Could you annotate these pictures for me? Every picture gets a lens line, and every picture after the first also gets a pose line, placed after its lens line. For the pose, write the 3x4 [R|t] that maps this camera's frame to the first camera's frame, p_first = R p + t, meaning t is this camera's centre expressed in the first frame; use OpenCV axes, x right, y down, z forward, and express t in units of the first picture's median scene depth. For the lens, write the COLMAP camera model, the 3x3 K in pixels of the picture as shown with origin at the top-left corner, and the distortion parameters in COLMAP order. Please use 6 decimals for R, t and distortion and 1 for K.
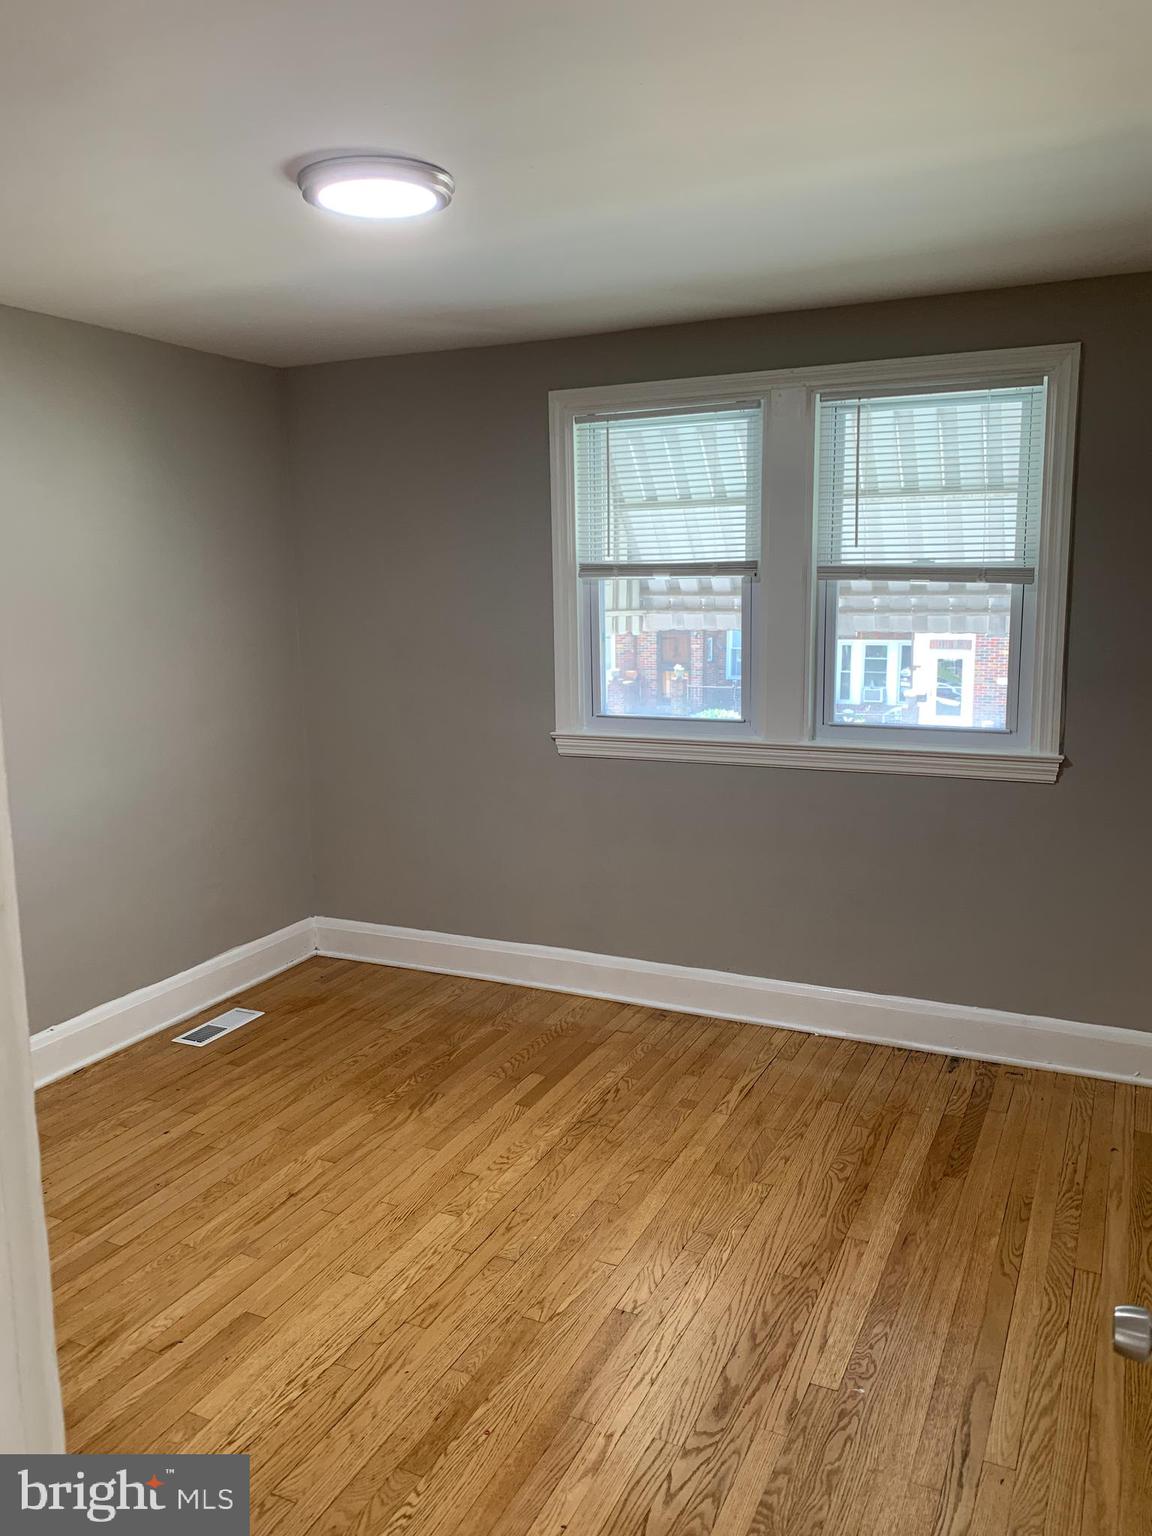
lens RADIAL K [[1189.1, 0, 574.0], [0, 1189.1, 768.1], [0, 0, 1]] dist [0.009418, -0.001061]
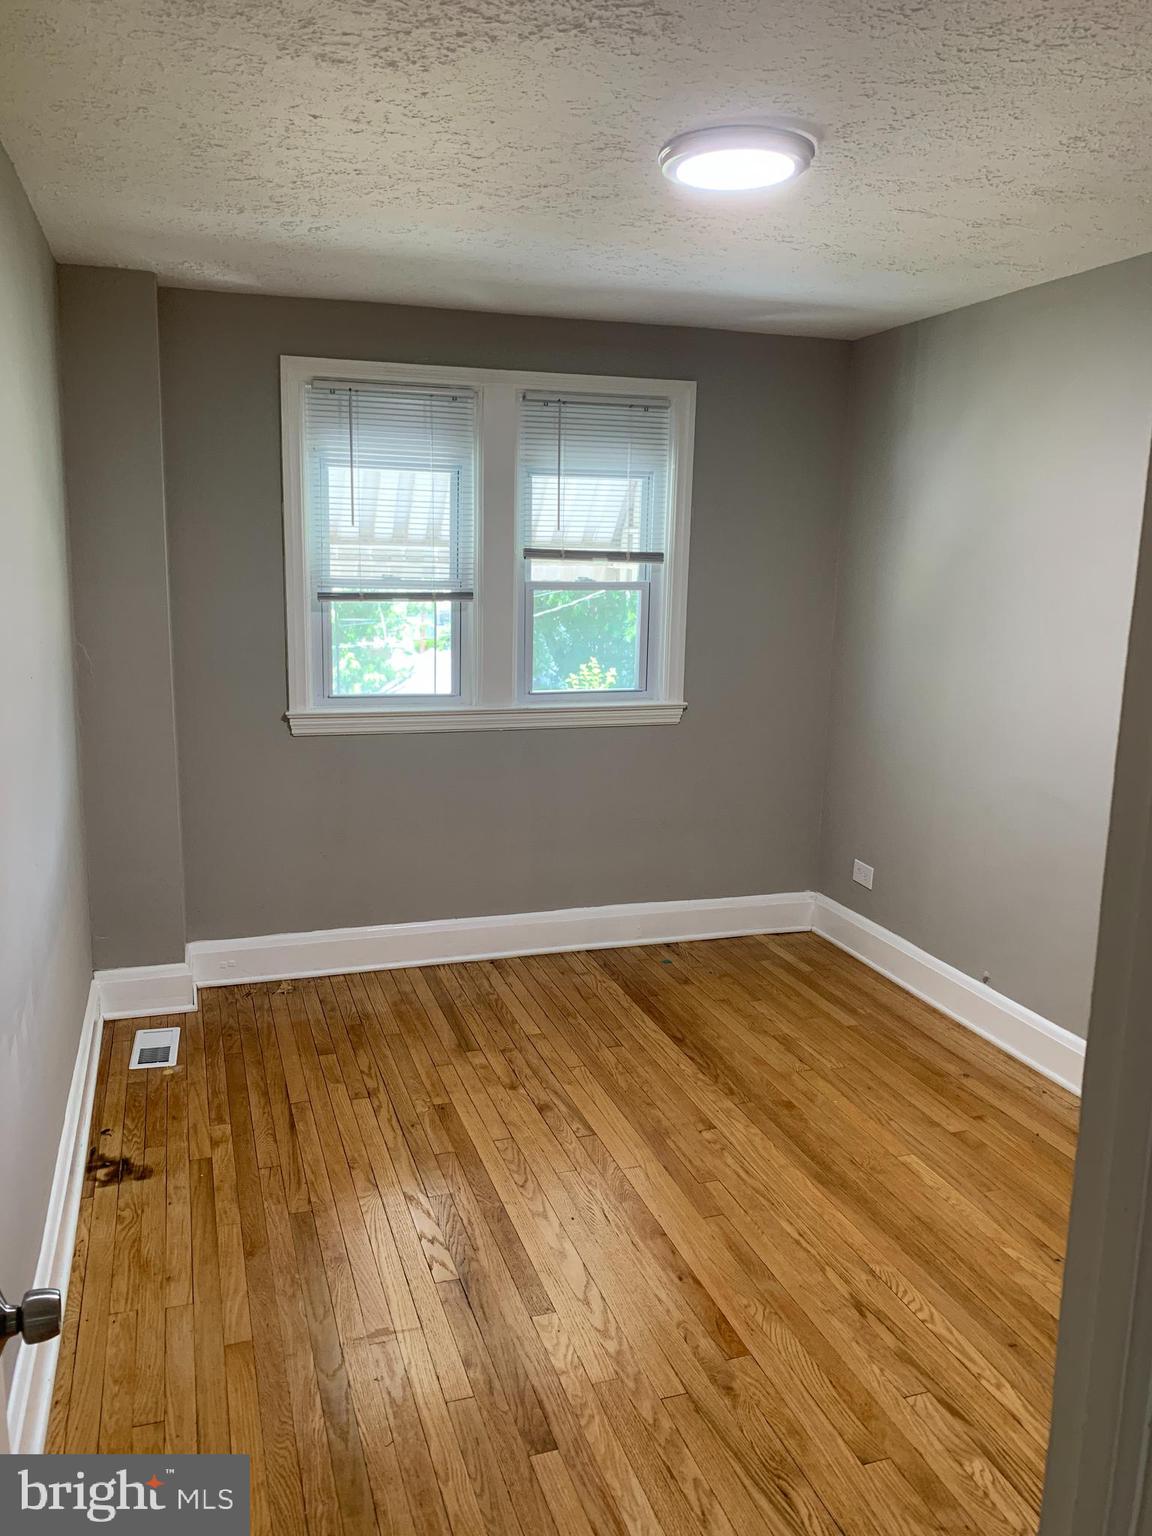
lens RADIAL K [[1189.1, 0, 573.4], [0, 1189.1, 768.0], [0, 0, 1]] dist [0.009418, -0.001061]
pose [[0.721073, -0.098788, 0.685780, -0.523862], [0.087653, 0.994837, 0.051145, -0.015139], [-0.687292, 0.023231, 0.726009, 0.149599]]
